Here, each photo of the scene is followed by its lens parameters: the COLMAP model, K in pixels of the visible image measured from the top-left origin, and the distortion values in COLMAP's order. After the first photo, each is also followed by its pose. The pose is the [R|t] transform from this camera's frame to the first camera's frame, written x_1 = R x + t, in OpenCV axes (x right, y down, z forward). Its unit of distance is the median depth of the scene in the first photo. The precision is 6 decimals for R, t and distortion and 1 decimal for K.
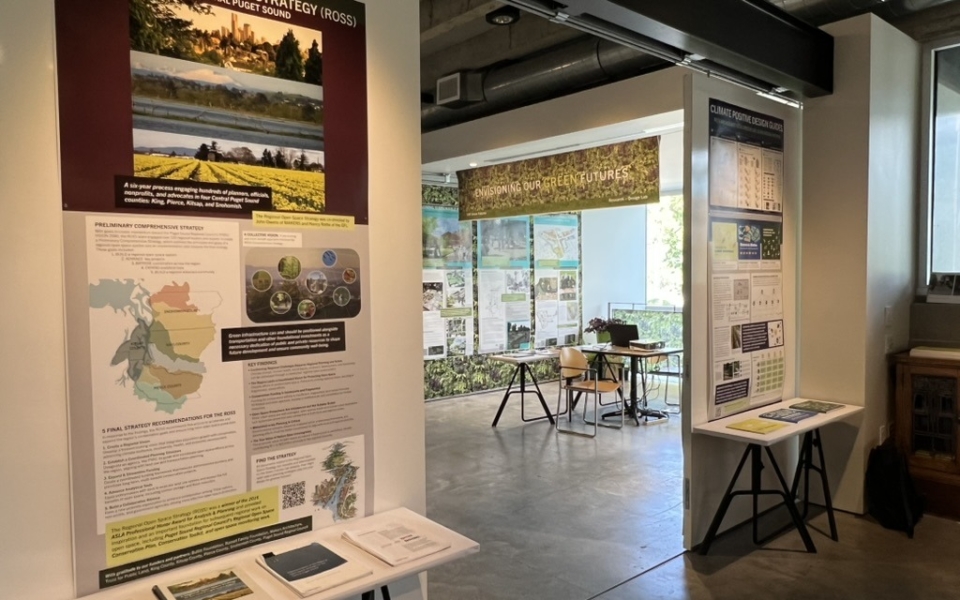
lens RADIAL K [[677.1, 0, 478.4], [0, 677.1, 301.3], [0, 0, 1]] dist [0.001343, 0.000015]
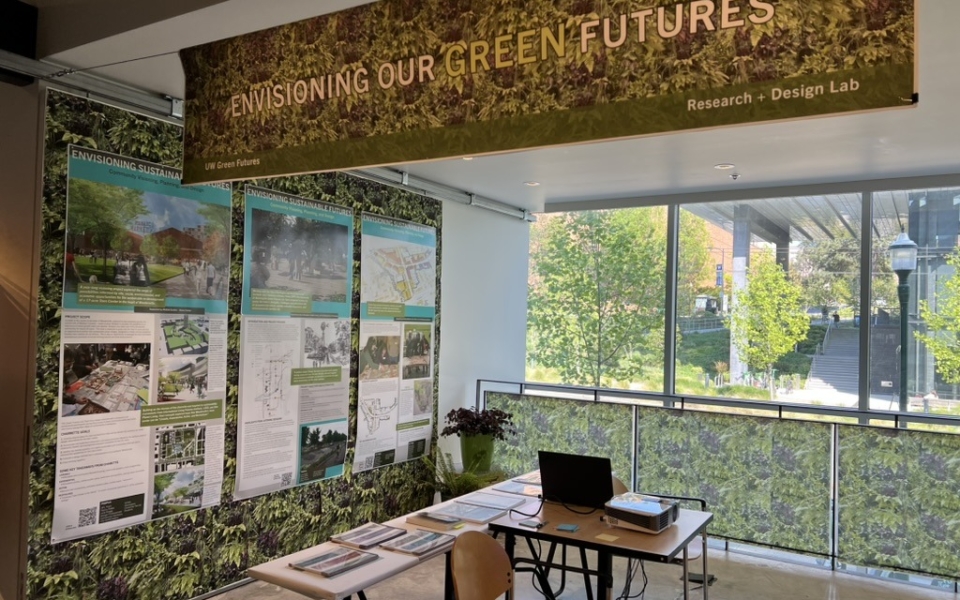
lens RADIAL K [[722.7, 0, 485.1], [0, 722.7, 303.2], [0, 0, 1]] dist [0.034726, -0.021555]
pose [[0.955542, 0.045276, 0.291360, 0.013457], [-0.025812, 0.997192, -0.070305, -0.025597], [-0.293724, 0.059658, 0.954027, 0.481568]]
